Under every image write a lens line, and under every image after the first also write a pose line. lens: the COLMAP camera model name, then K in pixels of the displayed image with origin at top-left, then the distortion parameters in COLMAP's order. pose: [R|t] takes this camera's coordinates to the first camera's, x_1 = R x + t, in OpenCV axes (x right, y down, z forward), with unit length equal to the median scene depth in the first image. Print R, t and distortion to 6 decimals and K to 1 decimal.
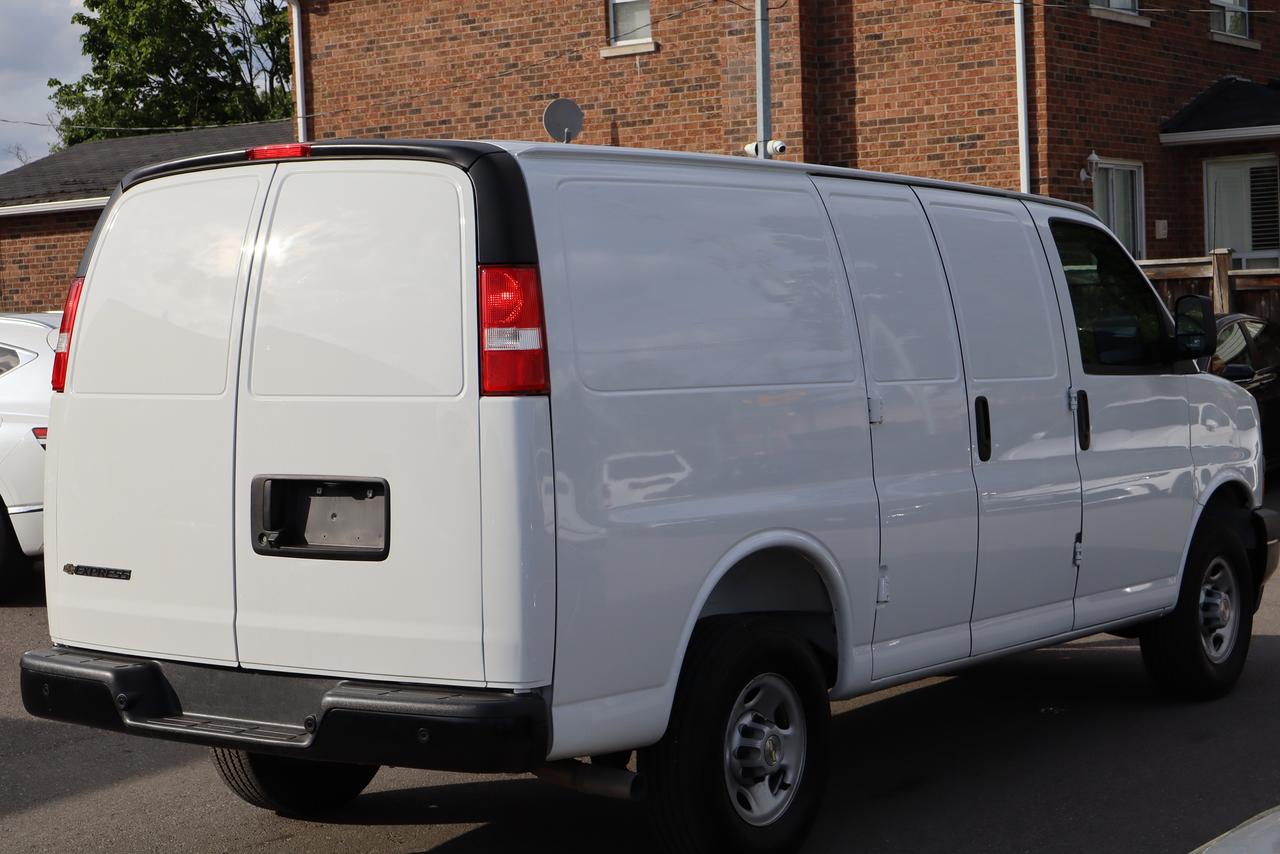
lens RADIAL K [[2377.5, 0, 640.0], [0, 2377.5, 427.0], [0, 0, 1]] dist [-0.009651, -0.005173]
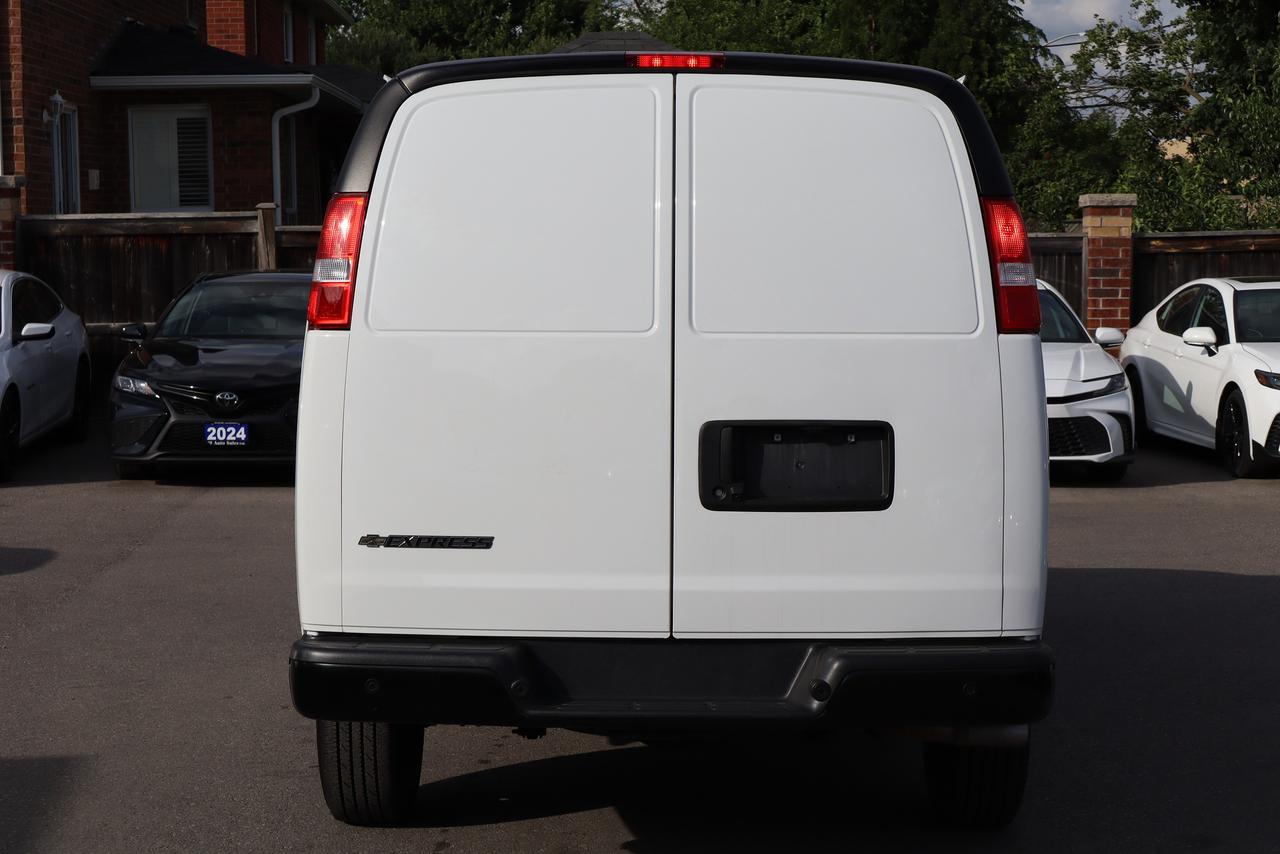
lens RADIAL K [[2558.2, 0, 640.0], [0, 2558.2, 427.0], [0, 0, 1]] dist [0.019171, 0.245438]
pose [[0.821172, -0.015473, 0.570471, -0.224180], [0.009556, 0.999865, 0.013365, 0.002805], [-0.570601, -0.005523, 0.821209, 0.068006]]
